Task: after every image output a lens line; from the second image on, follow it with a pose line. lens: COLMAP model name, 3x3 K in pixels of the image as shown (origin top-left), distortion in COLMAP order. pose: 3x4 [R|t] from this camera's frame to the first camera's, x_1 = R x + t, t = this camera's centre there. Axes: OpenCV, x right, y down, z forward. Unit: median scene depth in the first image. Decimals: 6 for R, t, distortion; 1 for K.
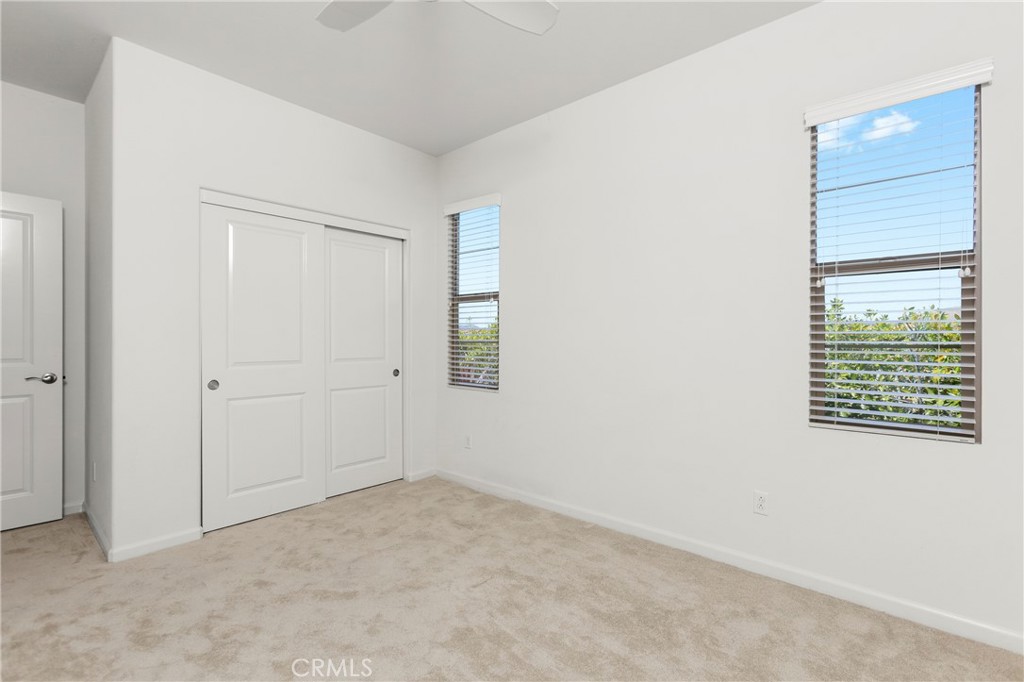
lens RADIAL K [[465.8, 0, 512.6], [0, 465.8, 341.2], [0, 0, 1]] dist [-0.004073, -0.000199]
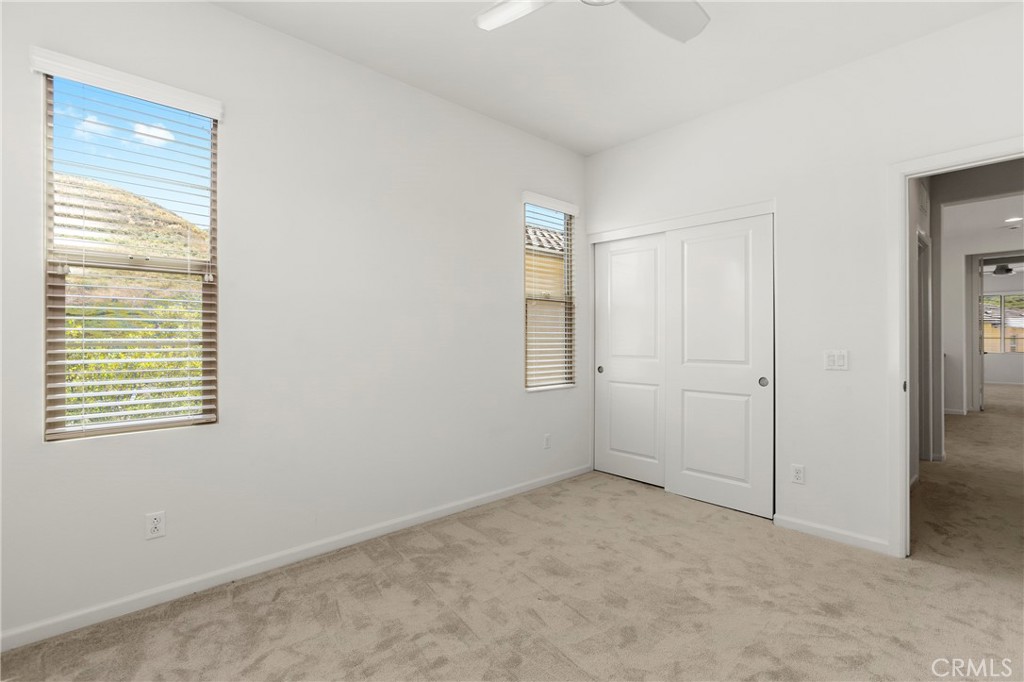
lens RADIAL K [[465.8, 0, 521.1], [0, 465.8, 339.0], [0, 0, 1]] dist [-0.004073, -0.000199]
pose [[0.097146, -0.003771, 0.995263, -0.119198], [0.002343, 0.999991, 0.003560, -0.000909], [-0.995267, 0.001986, 0.097154, 0.105072]]
